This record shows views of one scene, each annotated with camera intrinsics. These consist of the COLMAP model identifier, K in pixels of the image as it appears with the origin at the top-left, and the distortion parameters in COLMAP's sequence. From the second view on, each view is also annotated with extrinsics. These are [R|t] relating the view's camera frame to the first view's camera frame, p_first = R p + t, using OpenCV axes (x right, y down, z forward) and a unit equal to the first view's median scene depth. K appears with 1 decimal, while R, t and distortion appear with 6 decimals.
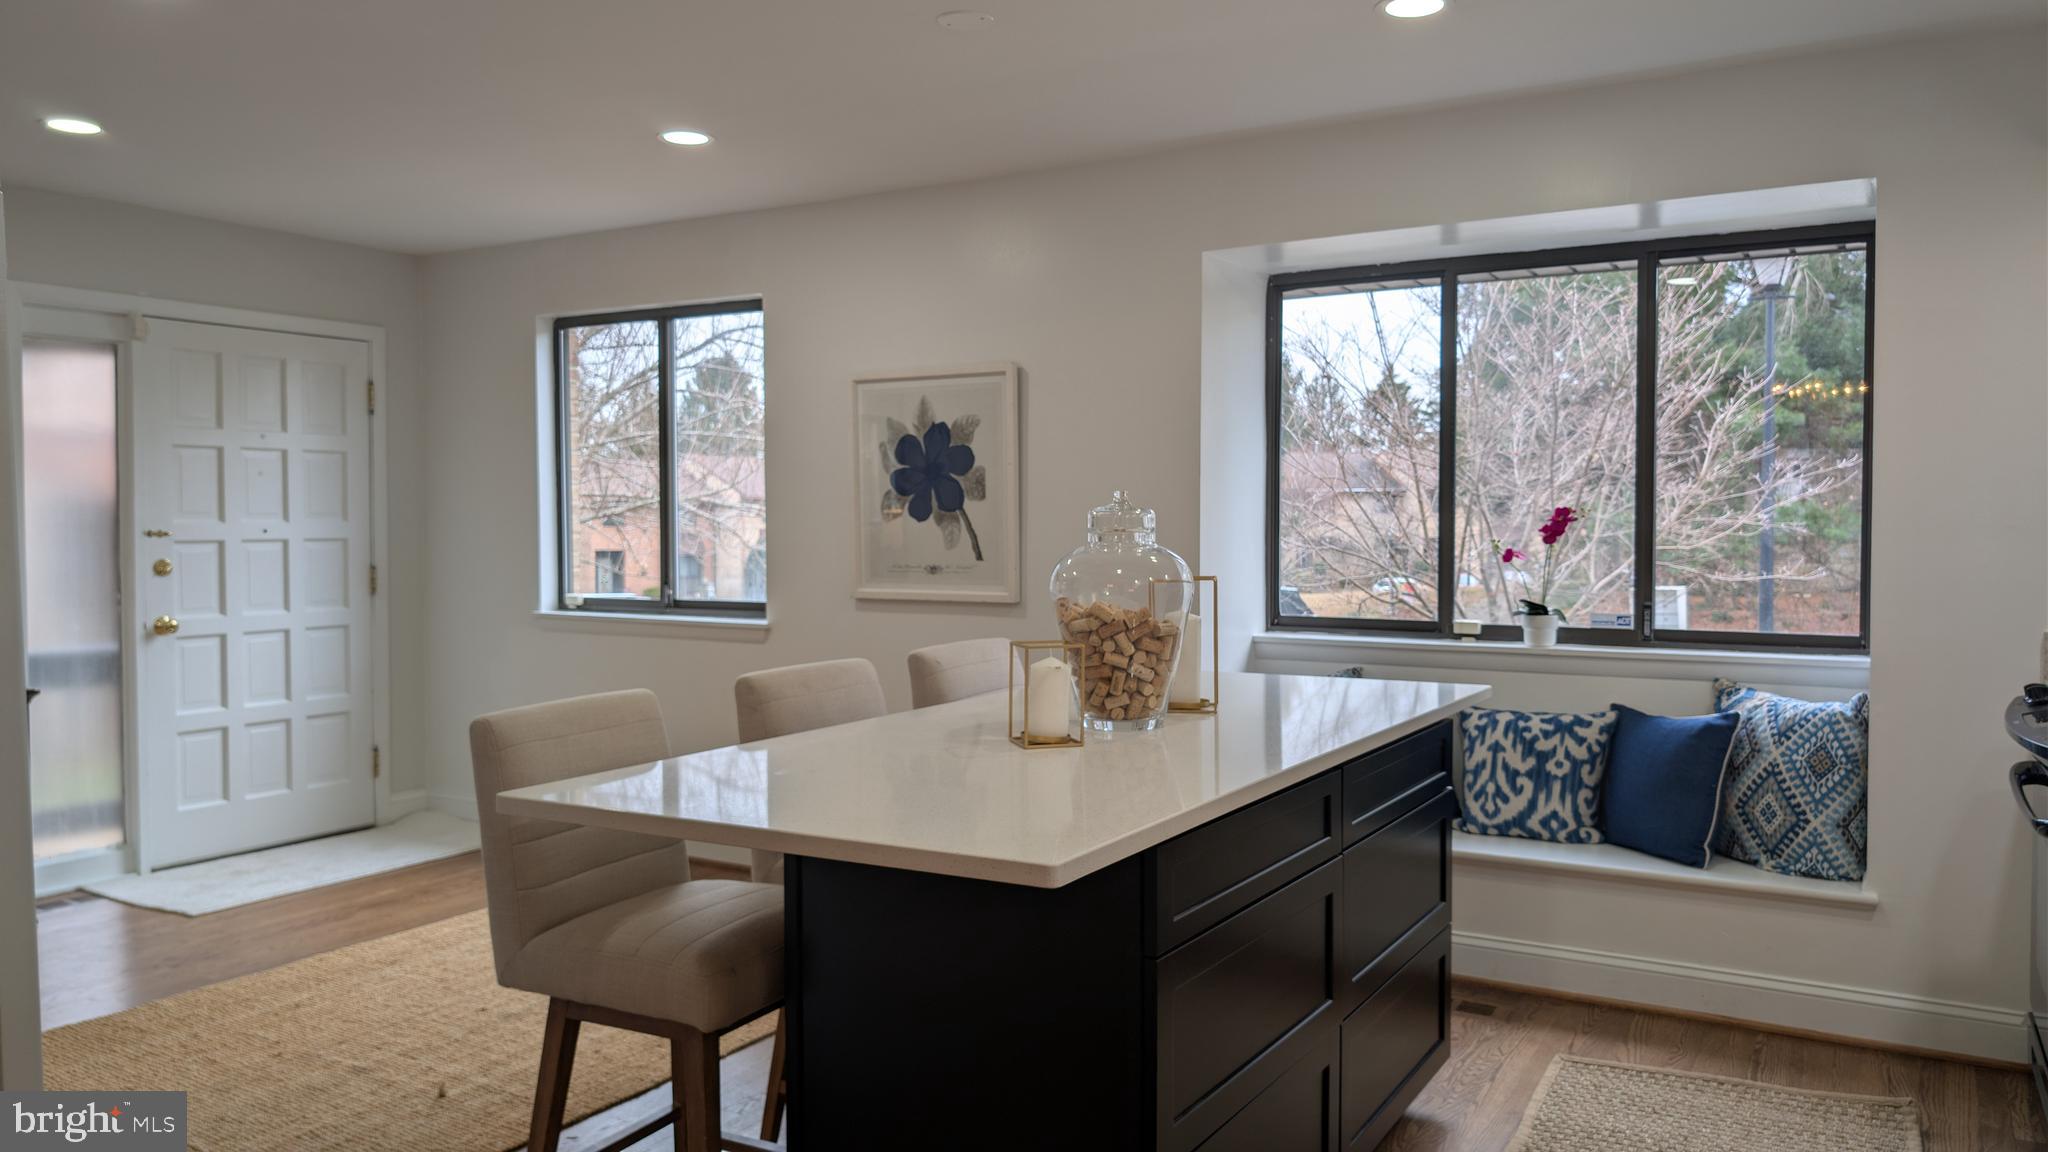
lens RADIAL K [[1457.0, 0, 1024.0], [0, 1457.0, 576.0], [0, 0, 1]] dist [0.042024, -0.000869]
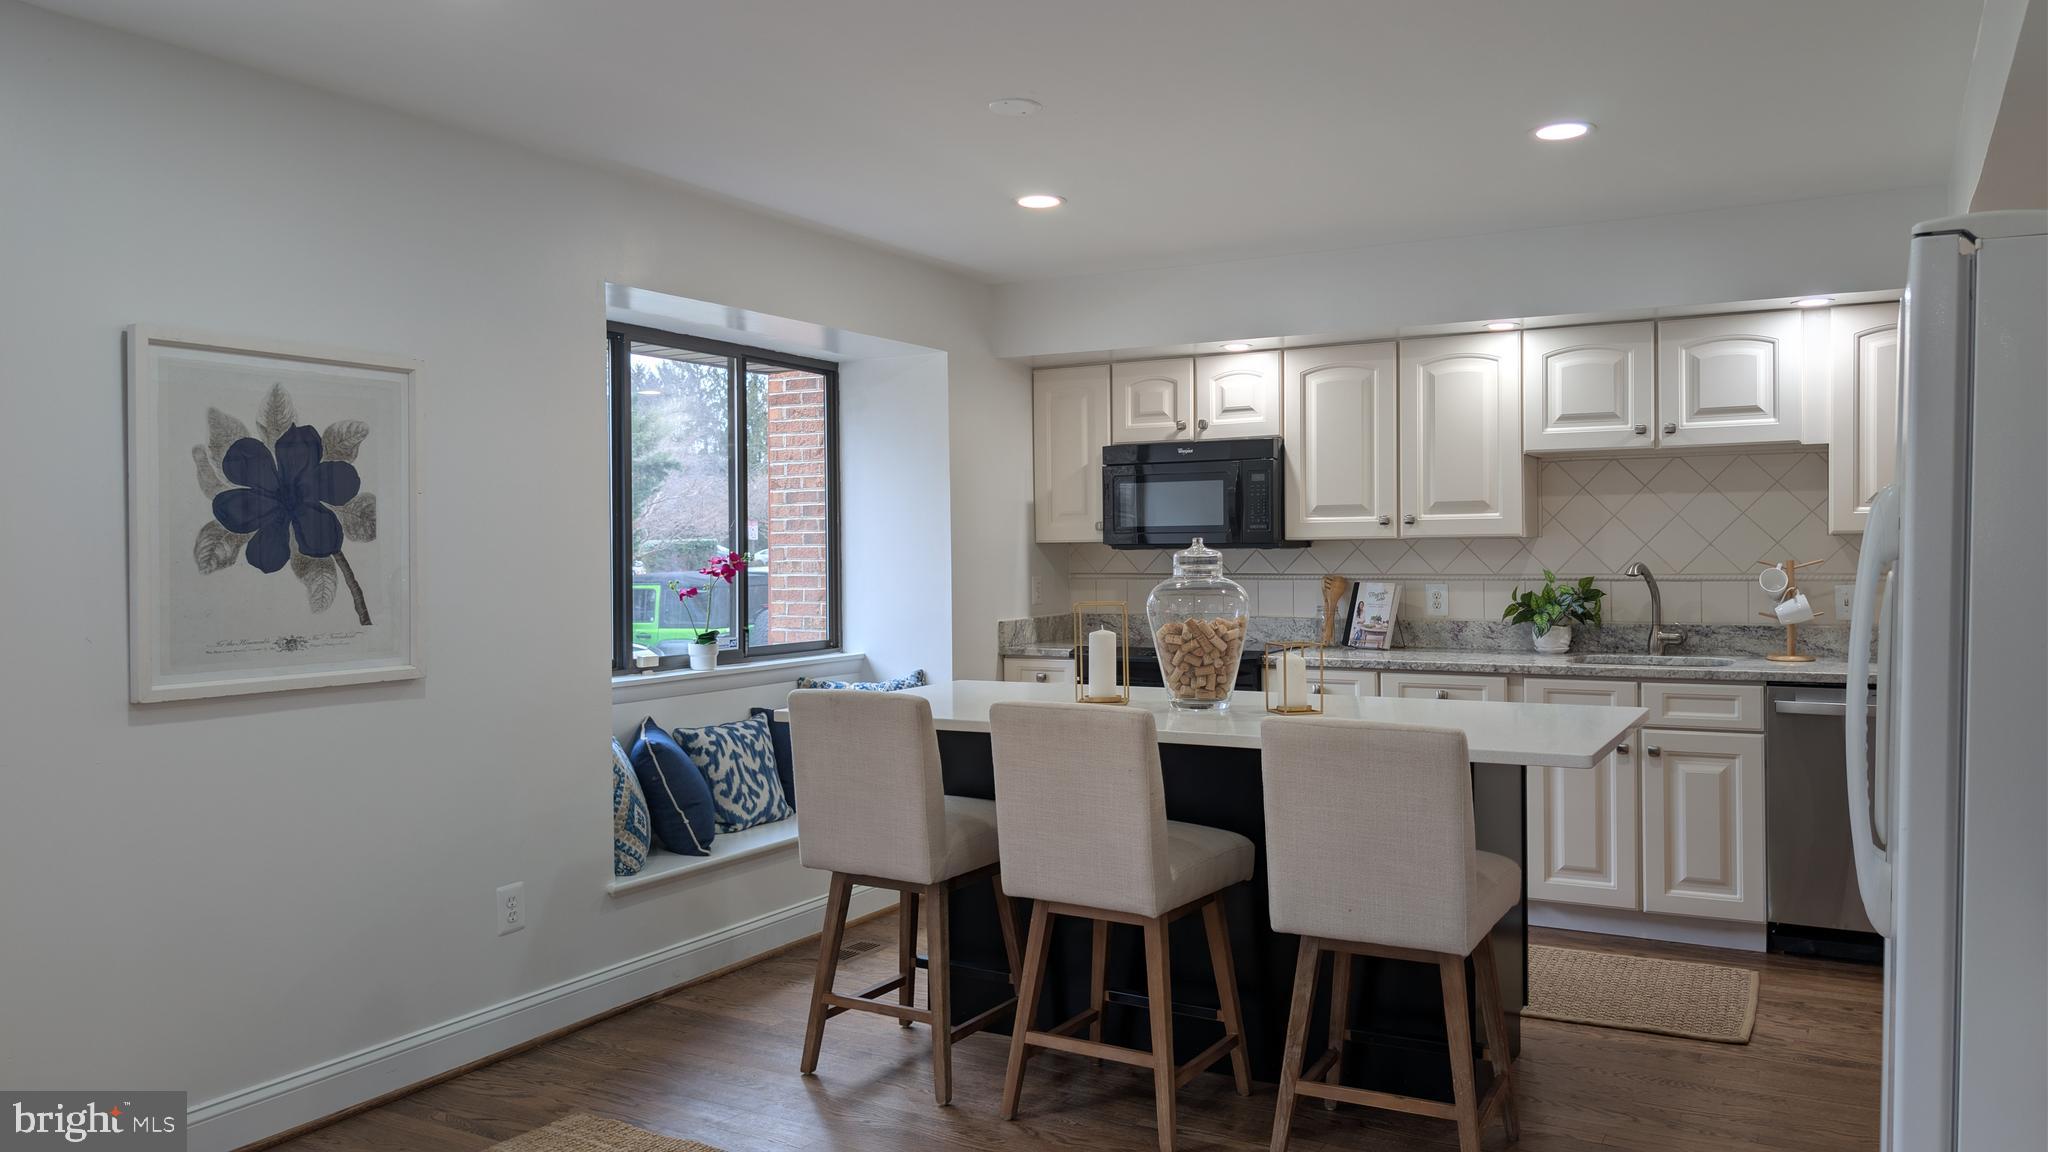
lens RADIAL K [[1485.4, 0, 1024.0], [0, 1485.4, 576.0], [0, 0, 1]] dist [-0.004774, -0.002512]
pose [[-0.033055, -0.011084, 0.999392, -0.767374], [0.053949, 0.998461, 0.012859, -0.026356], [-0.997996, 0.054341, -0.032406, 0.696588]]
